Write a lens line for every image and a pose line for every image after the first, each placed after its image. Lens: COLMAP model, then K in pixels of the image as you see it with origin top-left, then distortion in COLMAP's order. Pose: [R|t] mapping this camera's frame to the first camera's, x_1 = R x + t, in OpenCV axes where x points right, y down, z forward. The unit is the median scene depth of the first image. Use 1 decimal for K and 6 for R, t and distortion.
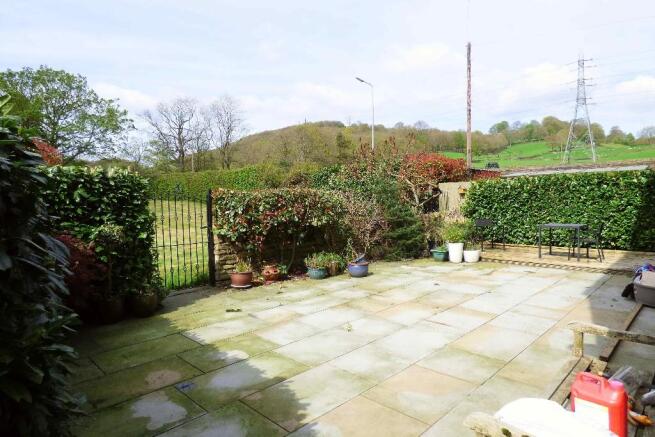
lens RADIAL K [[396.2, 0, 328.7], [0, 396.2, 219.3], [0, 0, 1]] dist [-0.009922, 0.003052]
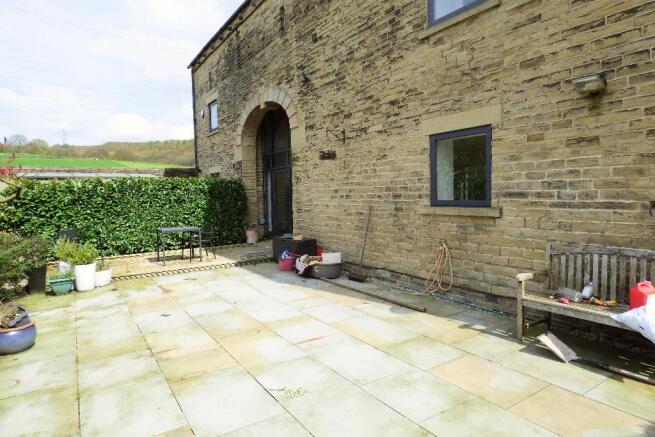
lens RADIAL K [[396.2, 0, 329.5], [0, 396.2, 217.2], [0, 0, 1]] dist [-0.009922, 0.003052]
pose [[0.195076, -0.041168, 0.979924, -0.495331], [0.066368, 0.997383, 0.028689, -0.028476], [-0.978540, 0.059439, 0.197298, 0.678298]]
